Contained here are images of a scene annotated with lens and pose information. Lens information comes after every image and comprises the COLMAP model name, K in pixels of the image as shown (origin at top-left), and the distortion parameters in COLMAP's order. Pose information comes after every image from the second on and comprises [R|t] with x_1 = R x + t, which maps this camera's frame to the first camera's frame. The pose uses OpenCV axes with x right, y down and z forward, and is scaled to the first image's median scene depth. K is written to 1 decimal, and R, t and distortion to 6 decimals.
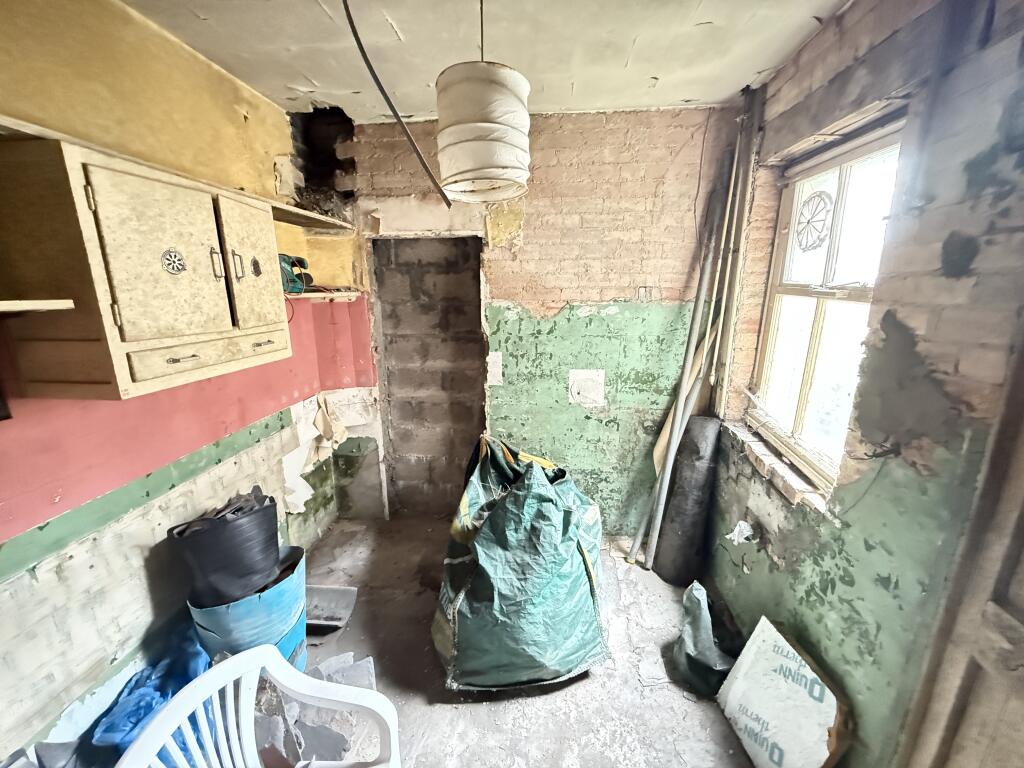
lens RADIAL K [[402.7, 0, 512.0], [0, 402.7, 382.6], [0, 0, 1]] dist [-0.001279, -0.000282]
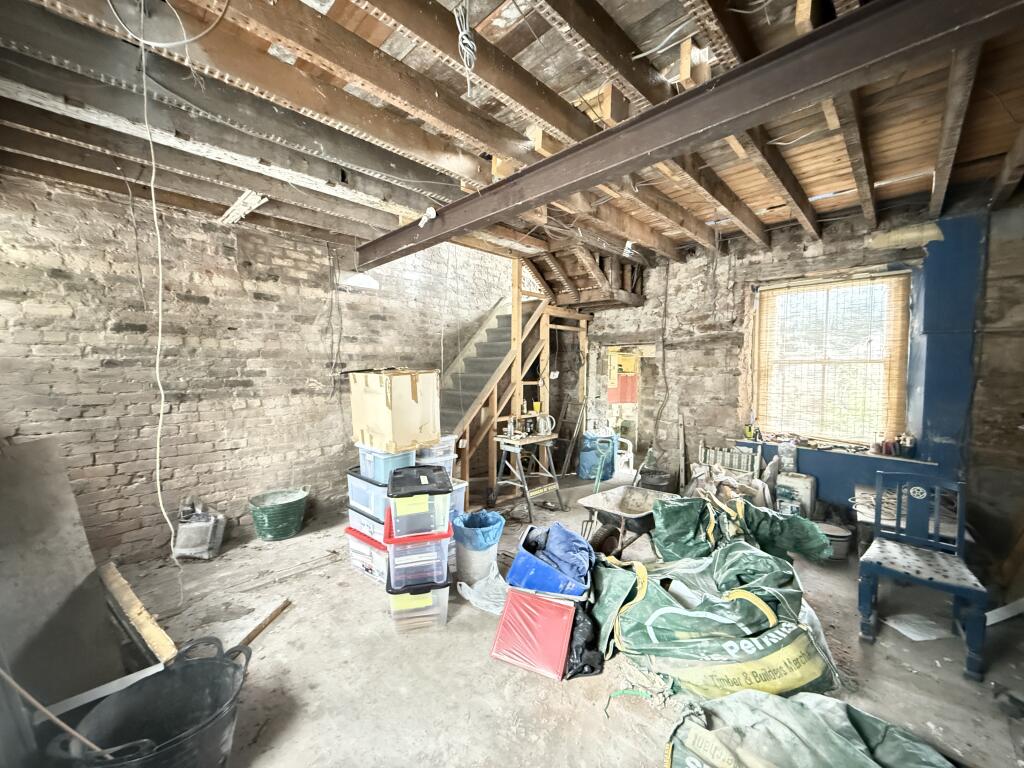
lens RADIAL K [[402.7, 0, 513.5], [0, 402.7, 384.8], [0, 0, 1]] dist [-0.001279, -0.000282]
pose [[0.767653, 0.036075, -0.639850, 0.889025], [-0.163872, 0.976272, -0.141561, 0.457569], [0.619561, 0.213523, 0.755349, -1.913958]]
